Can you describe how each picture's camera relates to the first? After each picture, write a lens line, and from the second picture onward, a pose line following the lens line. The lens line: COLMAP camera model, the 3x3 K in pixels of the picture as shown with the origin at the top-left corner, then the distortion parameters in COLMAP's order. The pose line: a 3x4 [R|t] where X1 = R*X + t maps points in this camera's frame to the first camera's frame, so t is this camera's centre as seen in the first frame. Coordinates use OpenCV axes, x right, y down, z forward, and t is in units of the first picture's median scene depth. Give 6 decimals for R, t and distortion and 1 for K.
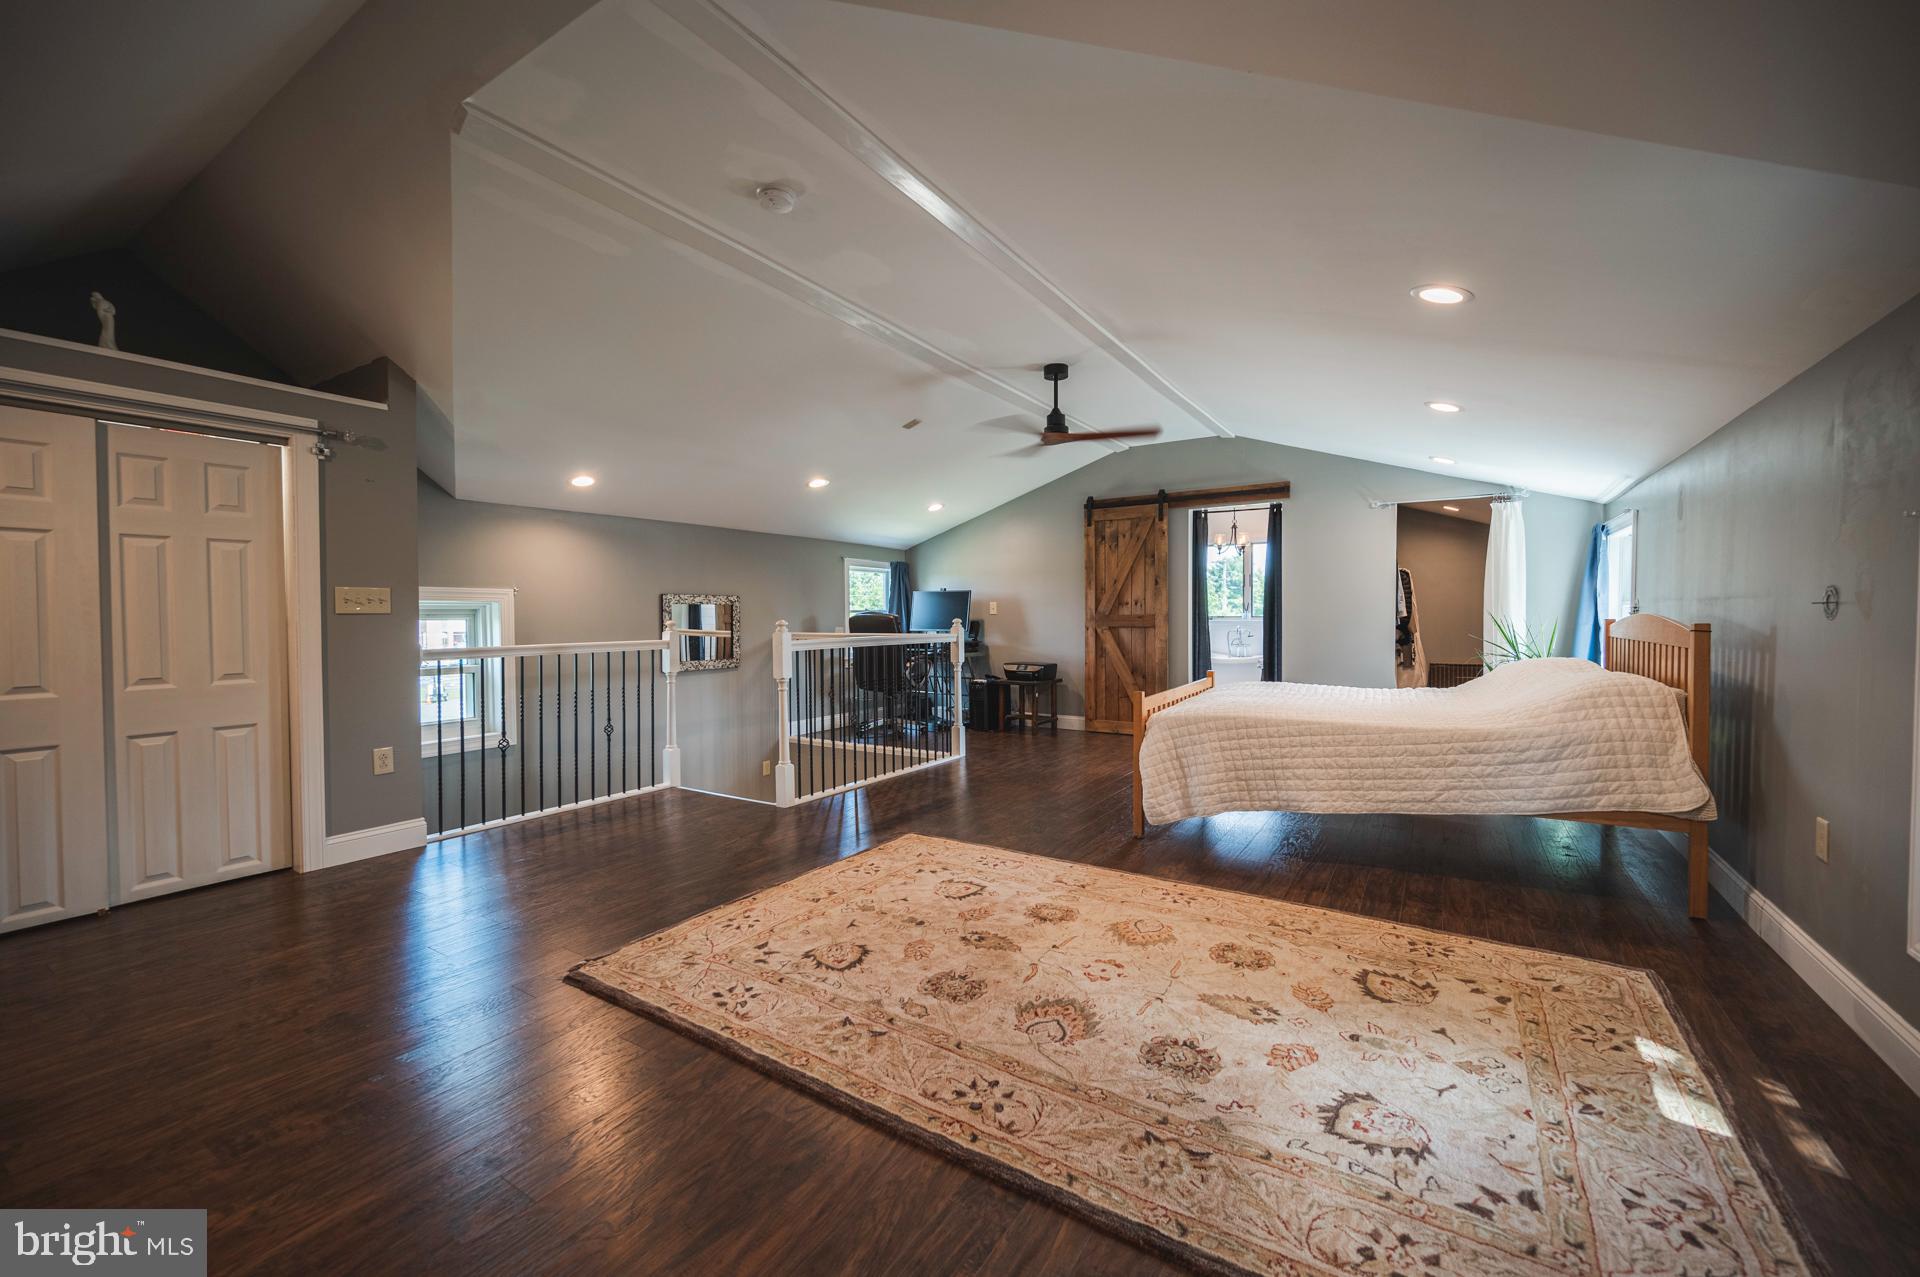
lens RADIAL K [[770.8, 0, 960.0], [0, 770.8, 638.5], [0, 0, 1]] dist [-0.000571, -0.000062]
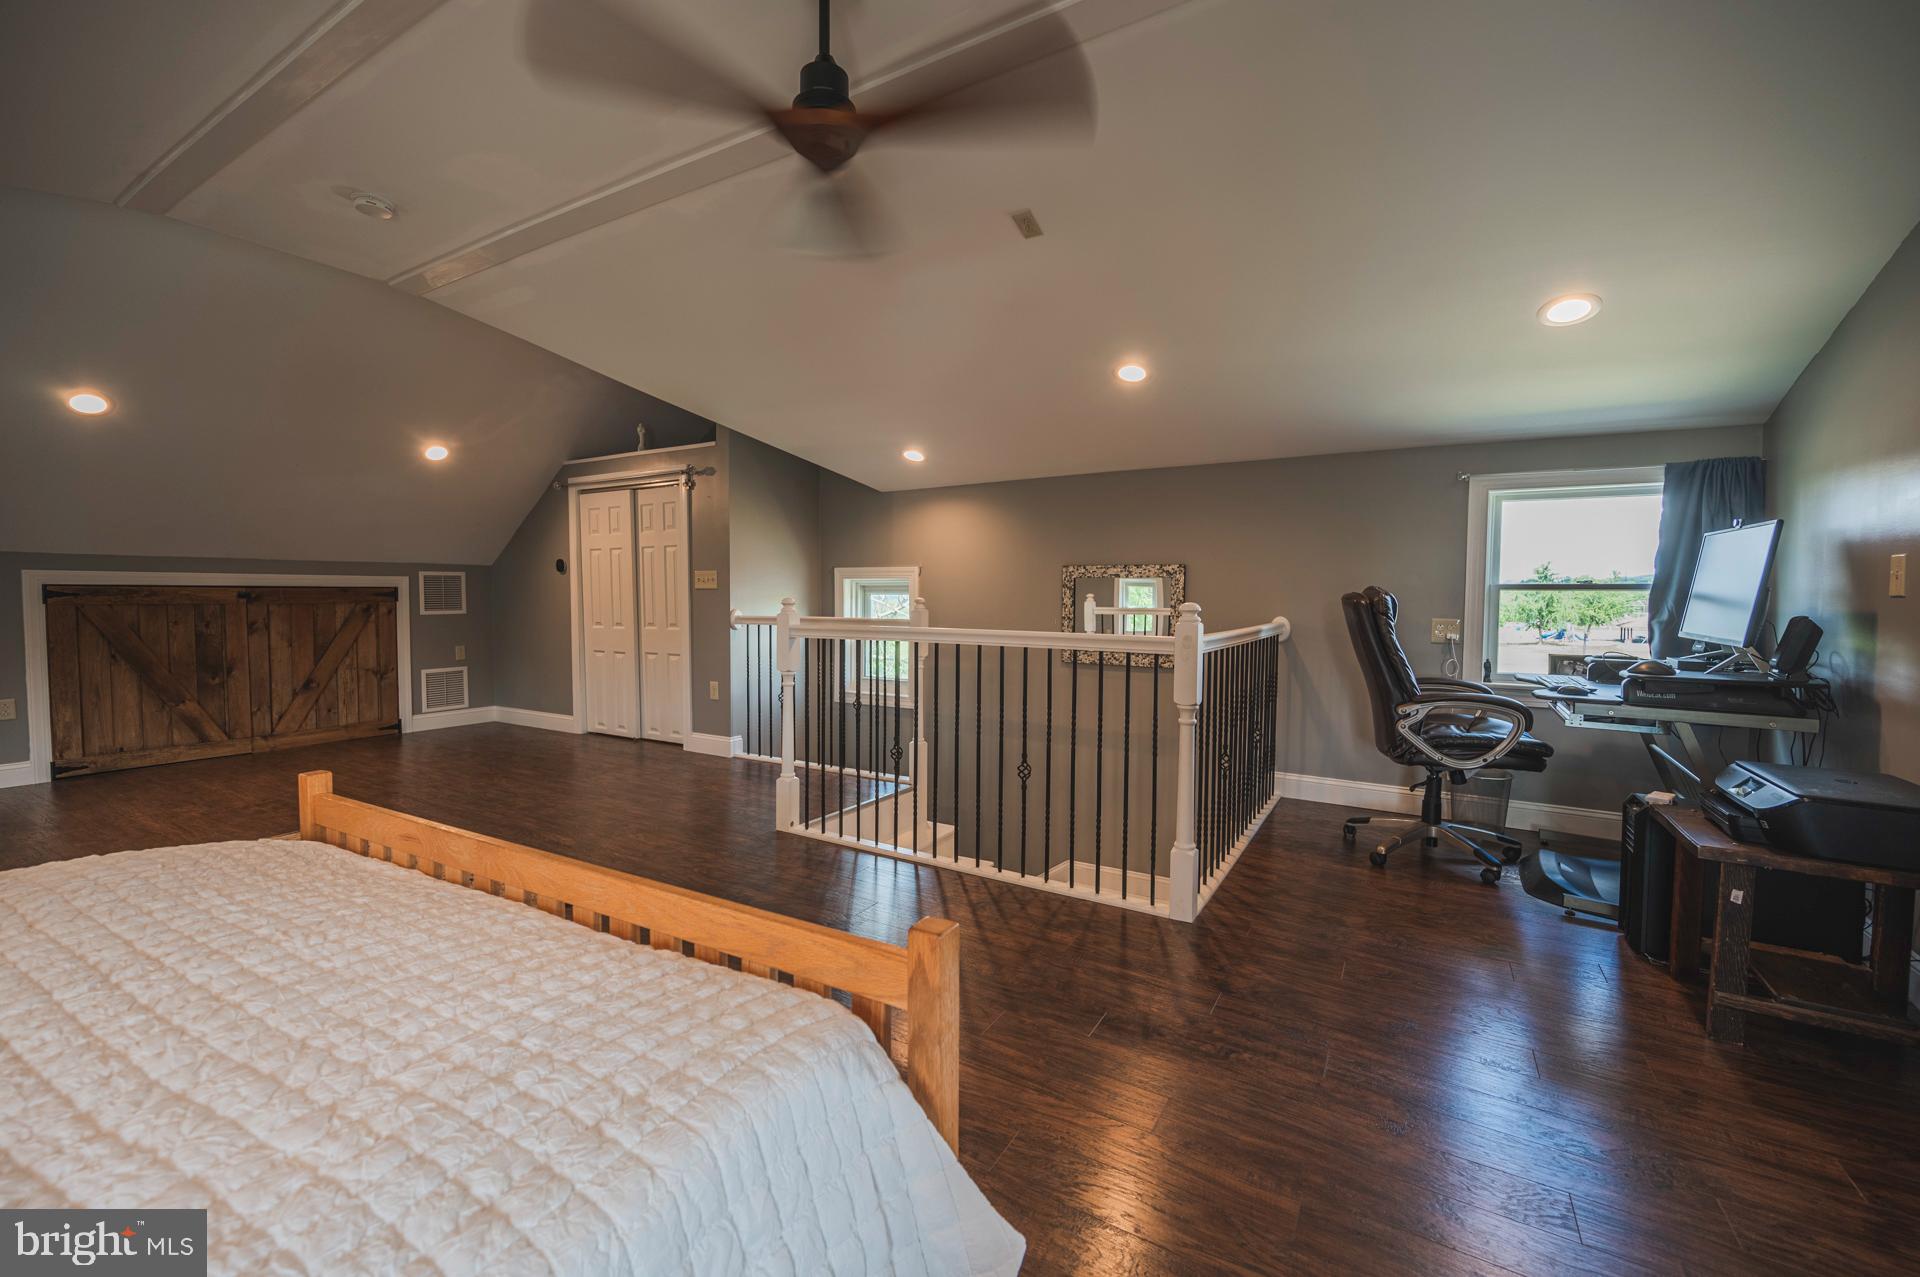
lens RADIAL K [[770.8, 0, 960.0], [0, 770.8, 638.5], [0, 0, 1]] dist [-0.000571, -0.000062]
pose [[0.026662, 0.060377, -0.997819, 0.534669], [-0.039711, 0.997450, 0.059294, -0.033197], [0.998855, 0.038043, 0.028992, 1.081301]]
